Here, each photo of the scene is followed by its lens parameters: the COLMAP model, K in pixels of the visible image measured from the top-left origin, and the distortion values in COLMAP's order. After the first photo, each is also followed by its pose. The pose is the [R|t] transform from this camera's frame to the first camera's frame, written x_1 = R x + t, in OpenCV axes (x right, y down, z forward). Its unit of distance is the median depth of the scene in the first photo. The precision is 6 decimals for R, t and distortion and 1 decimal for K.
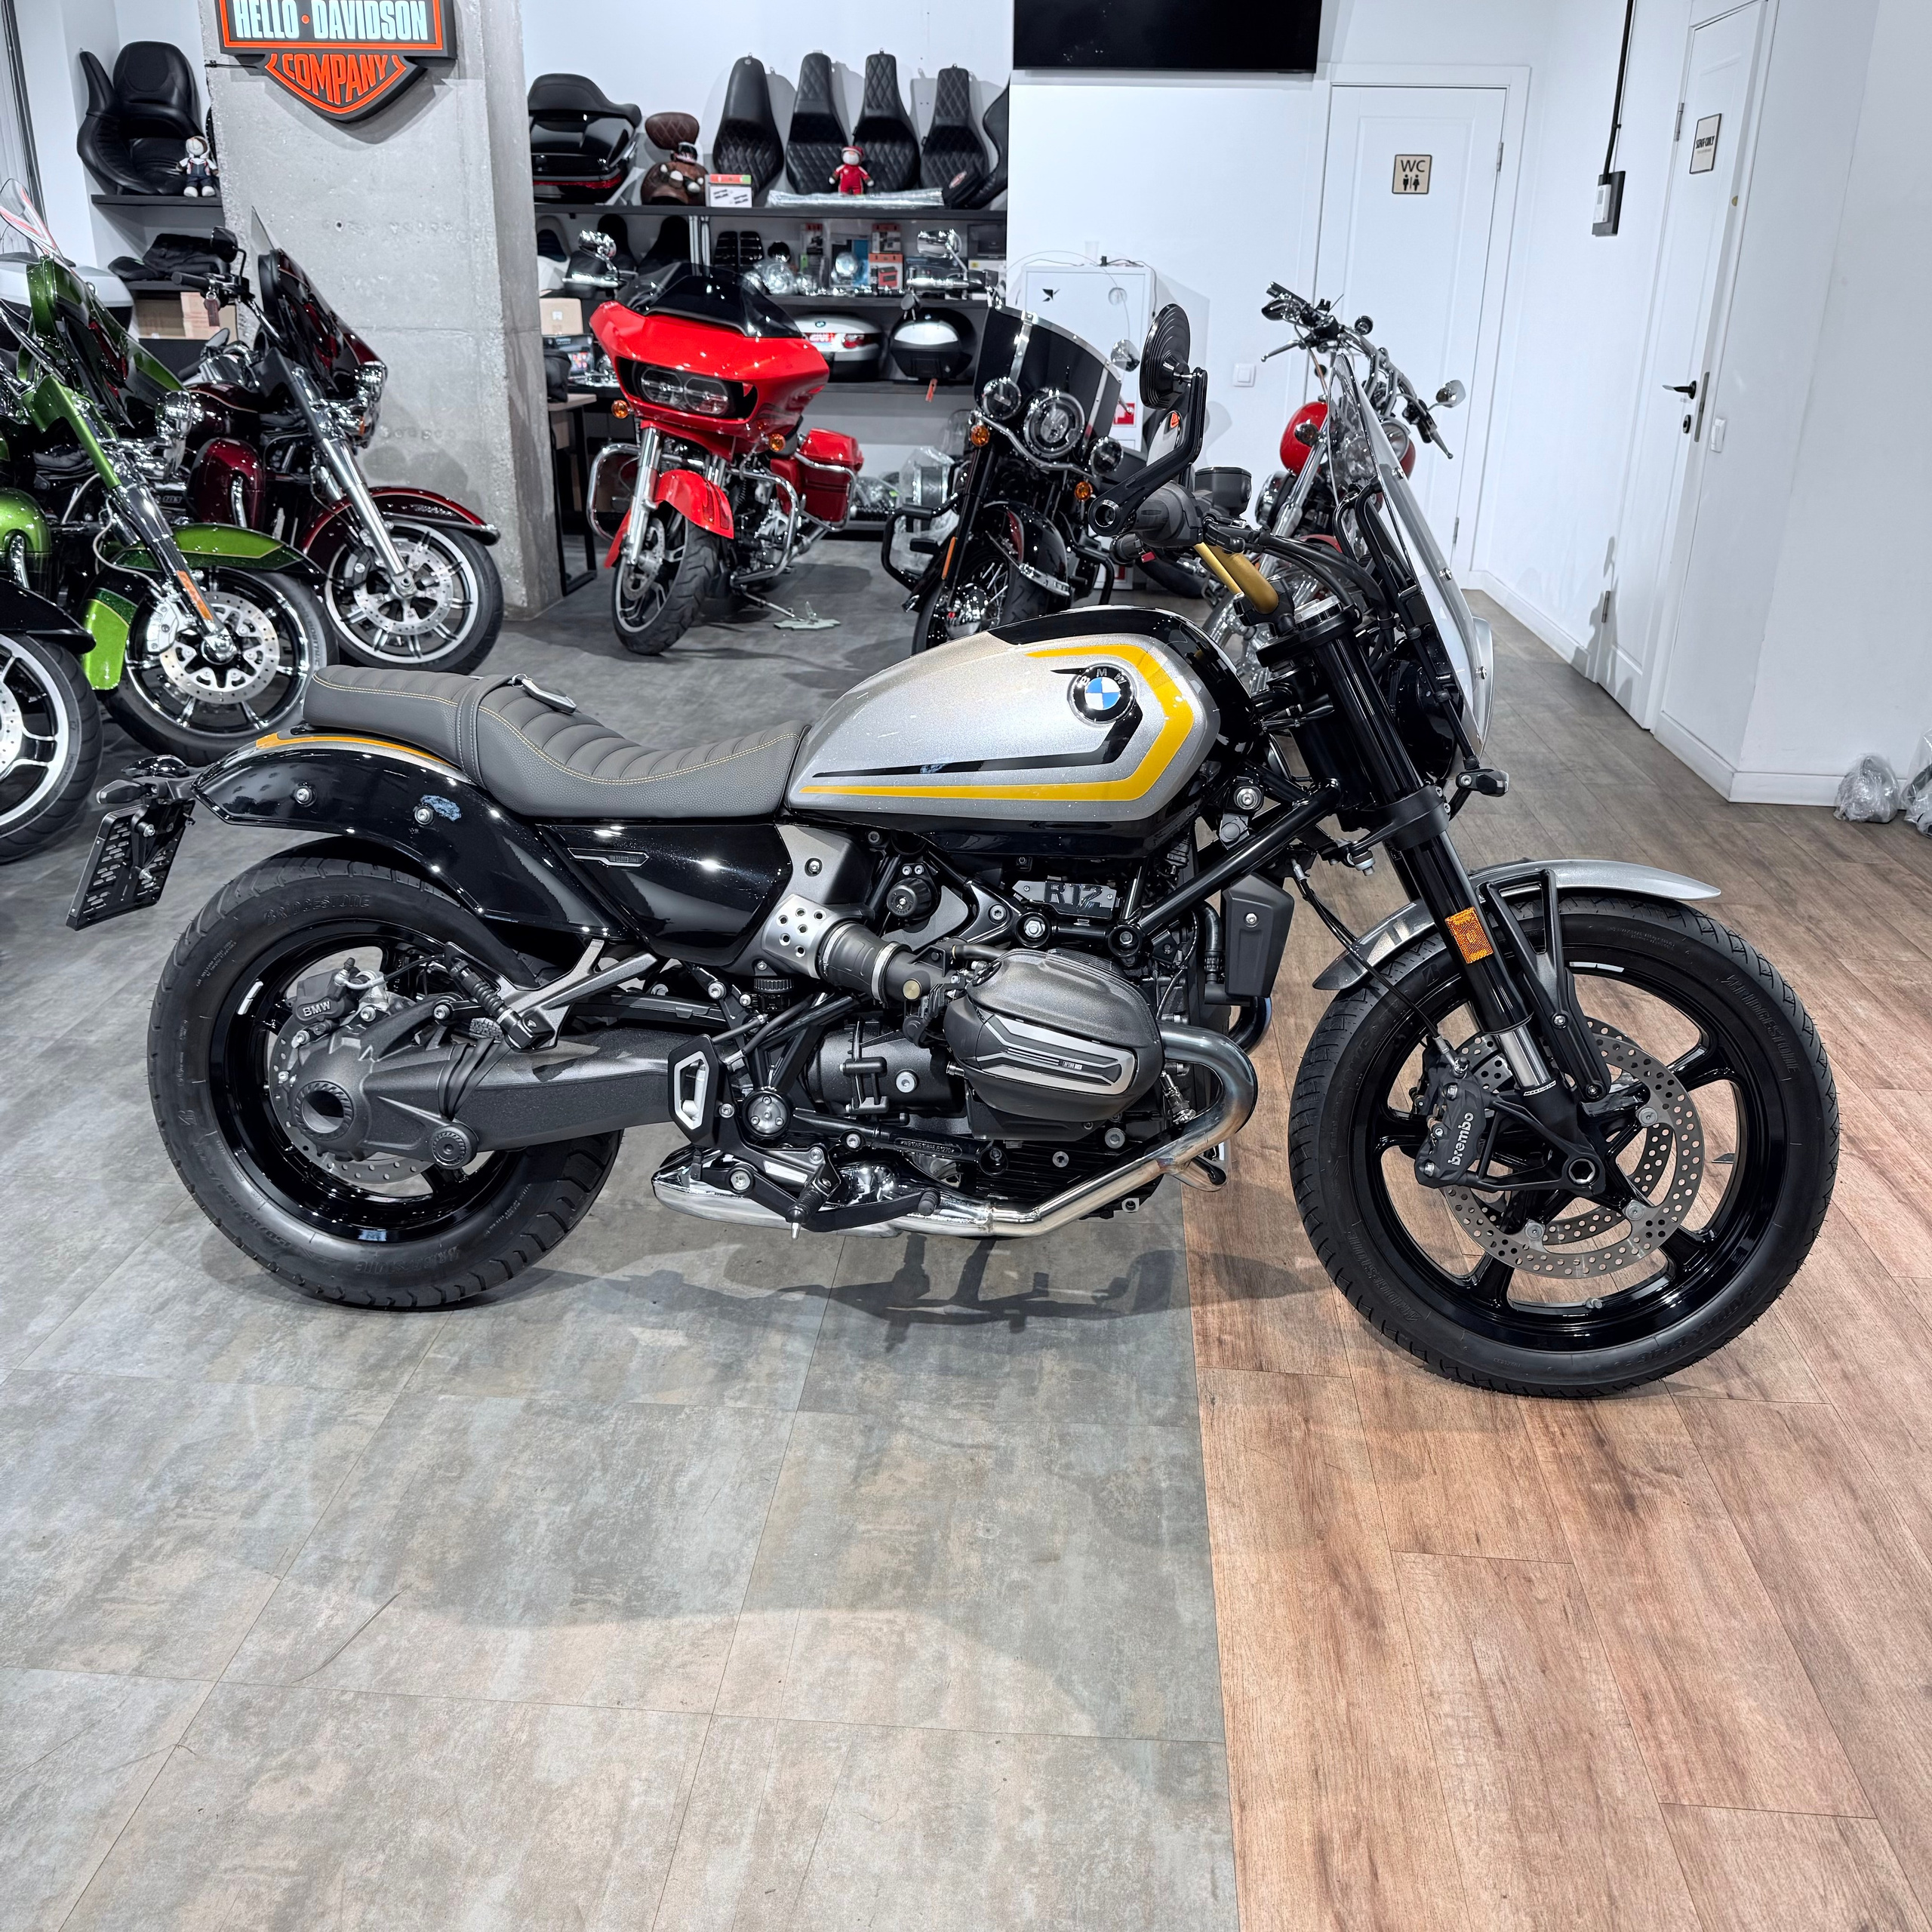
lens RADIAL K [[1820.9, 0, 974.0], [0, 1820.9, 961.1], [0, 0, 1]] dist [0.001020, 0.000000]
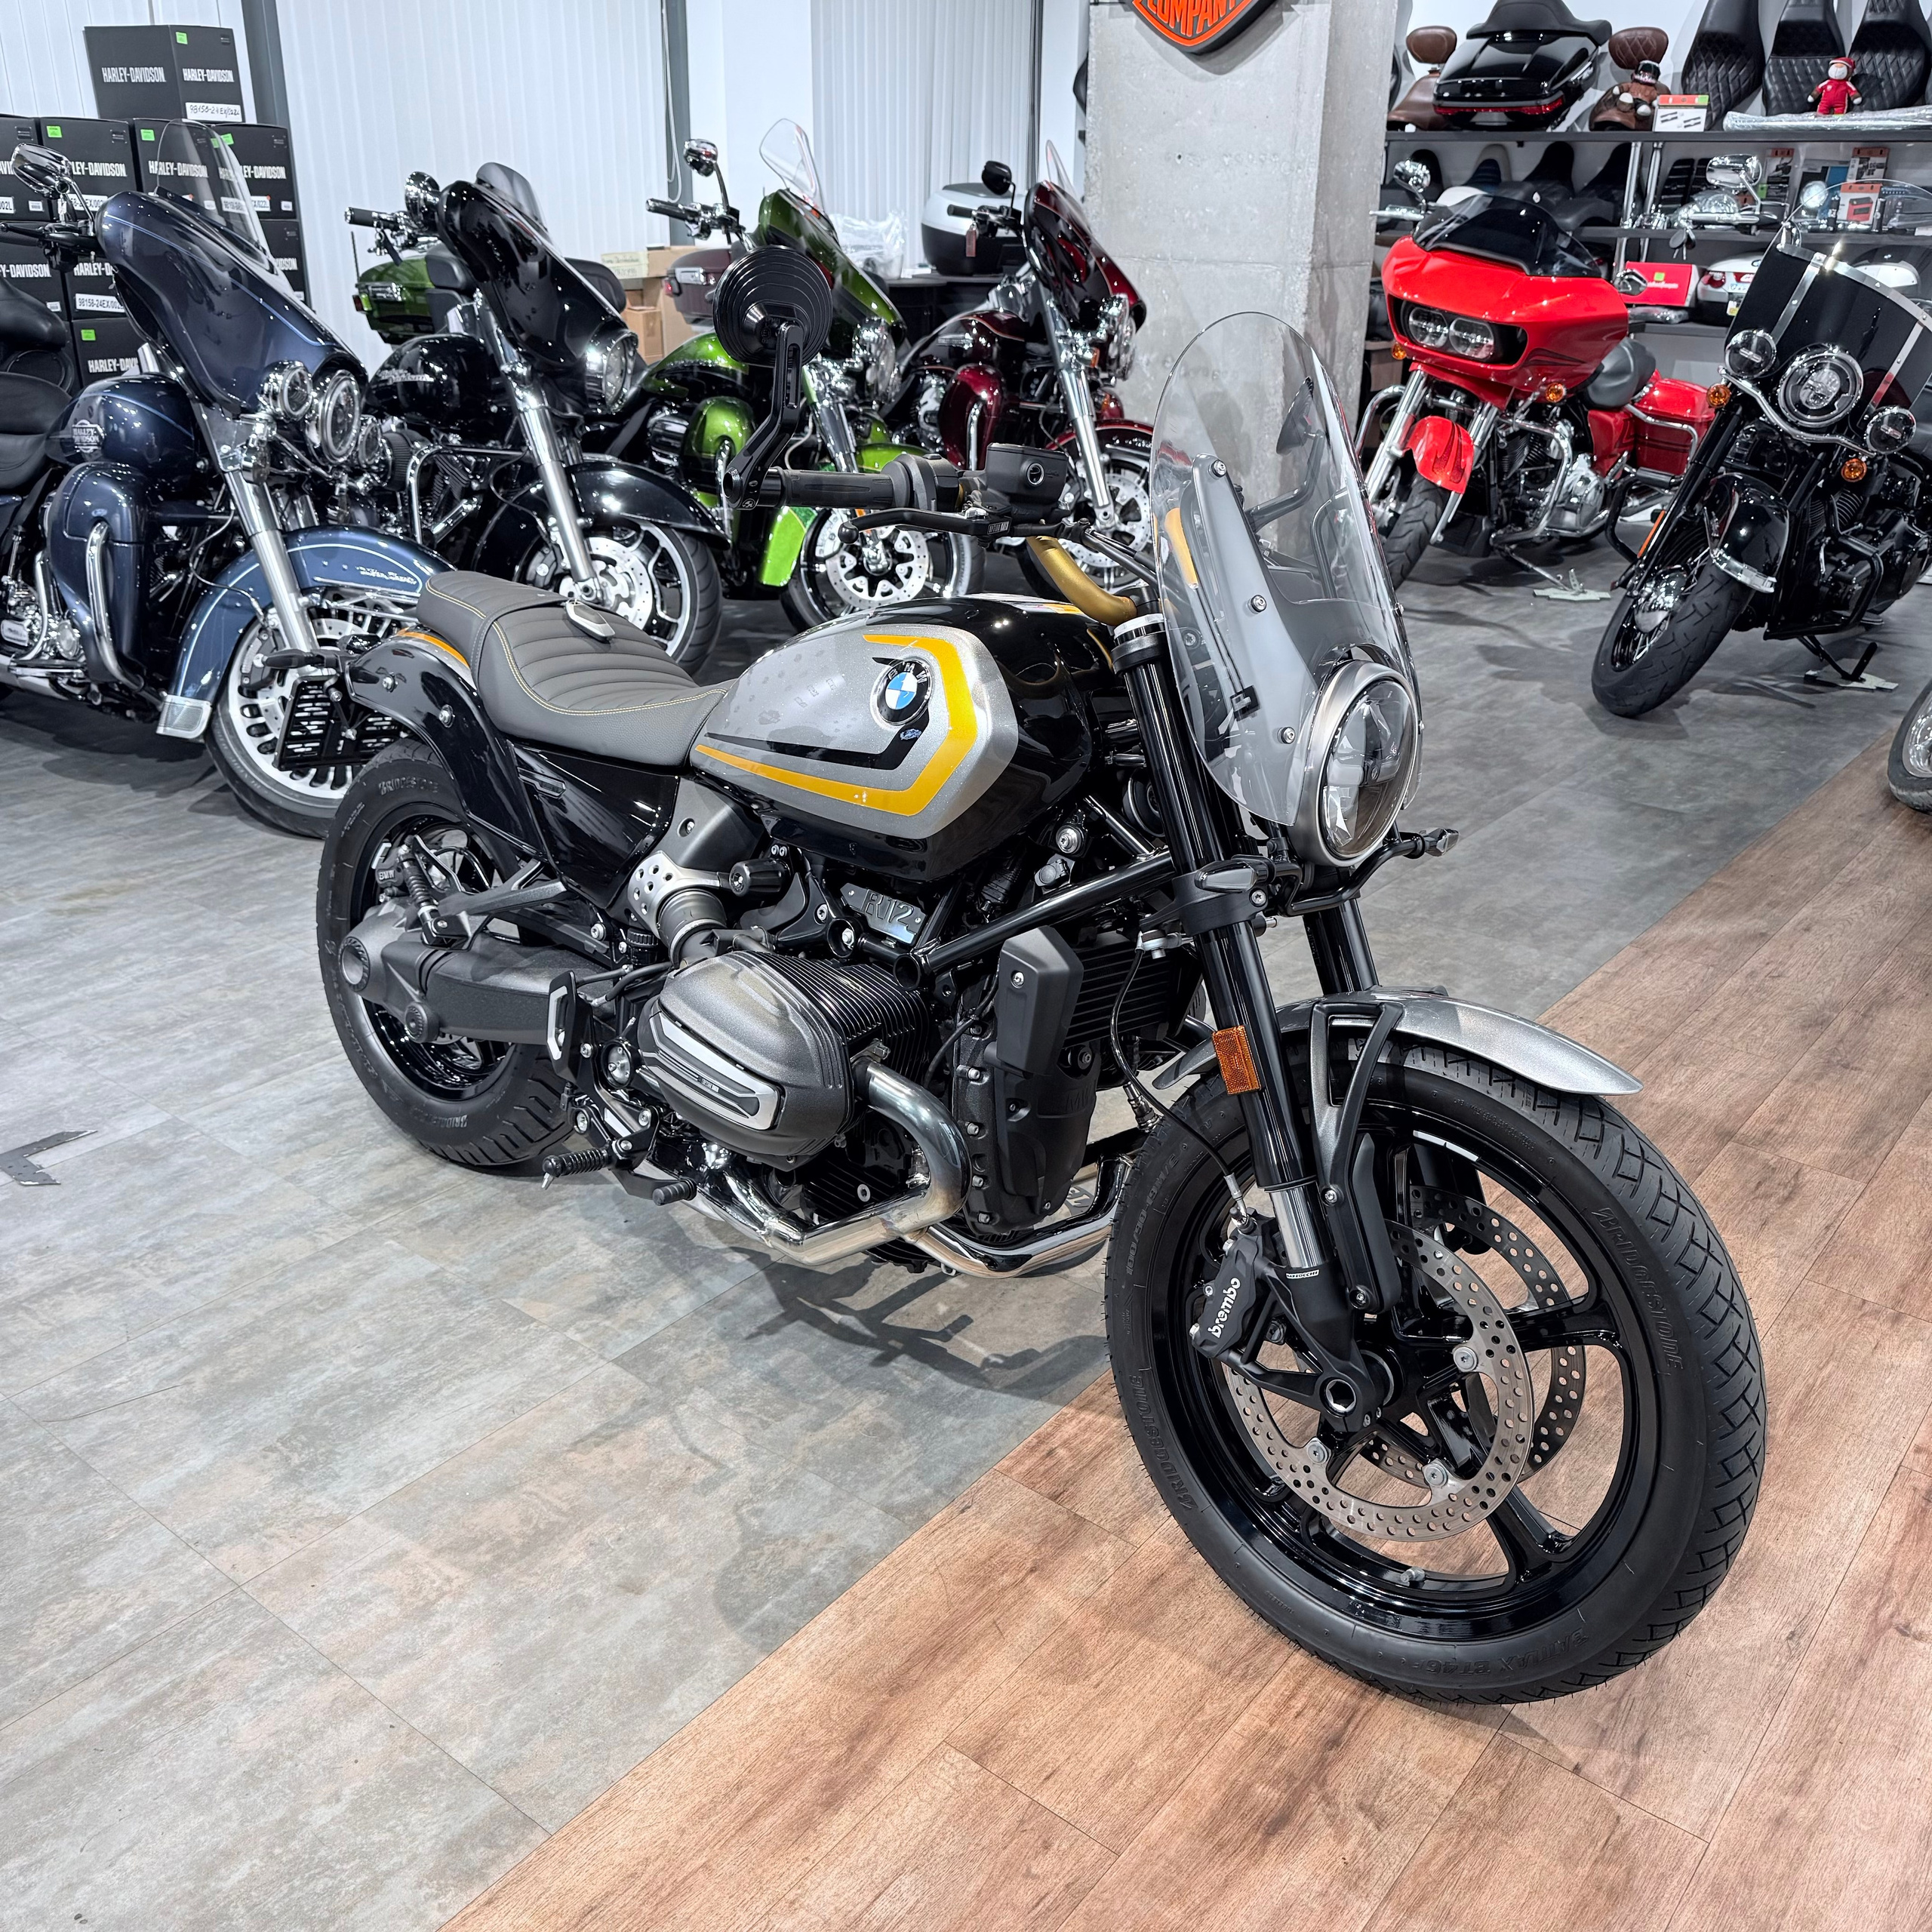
lens RADIAL K [[1820.9, 0, 965.6], [0, 1820.9, 945.3], [0, 0, 1]] dist [0.001020, 0.000000]
pose [[0.823507, 0.211531, -0.526395, 0.491056], [-0.198084, 0.976699, 0.082596, -0.088046], [0.531601, 0.036253, 0.846219, 0.225089]]
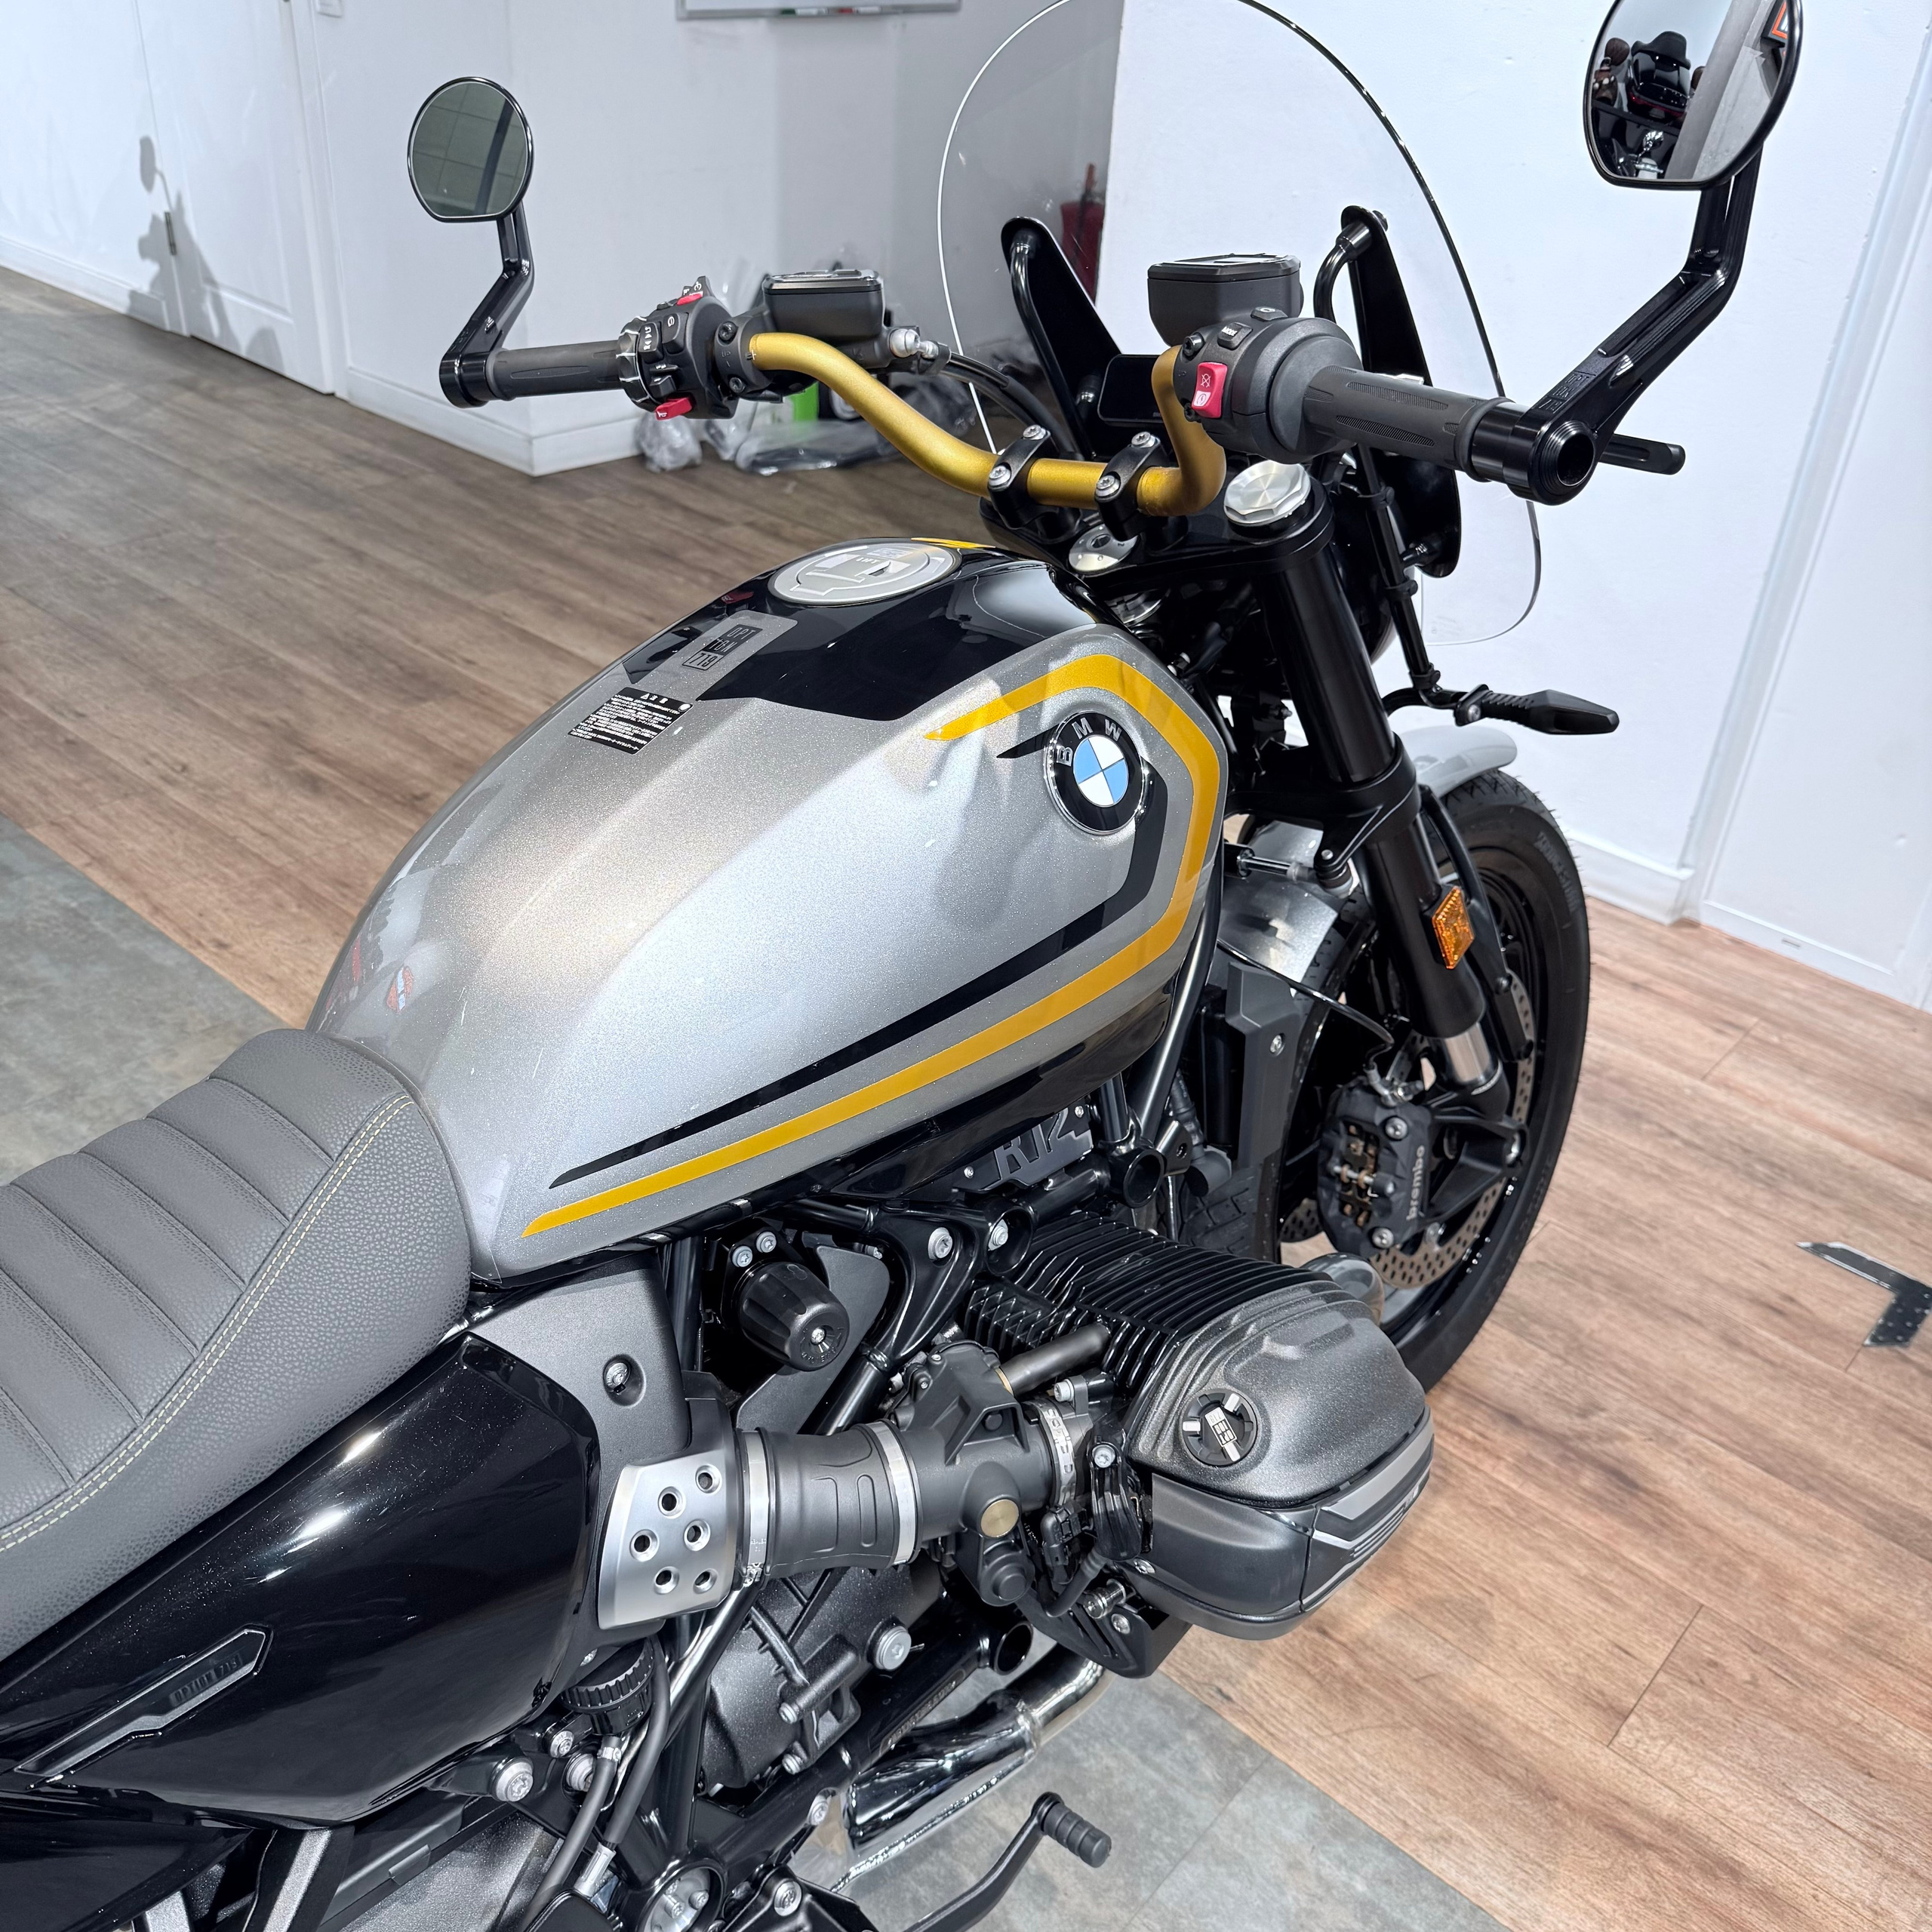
lens RADIAL K [[1820.9, 0, 978.0], [0, 1820.9, 959.7], [0, 0, 1]] dist [0.001020, 0.000000]
pose [[0.598611, -0.403100, 0.692225, -0.250922], [0.232778, 0.914403, 0.331182, -0.223484], [-0.766472, -0.037115, 0.641204, 0.595422]]
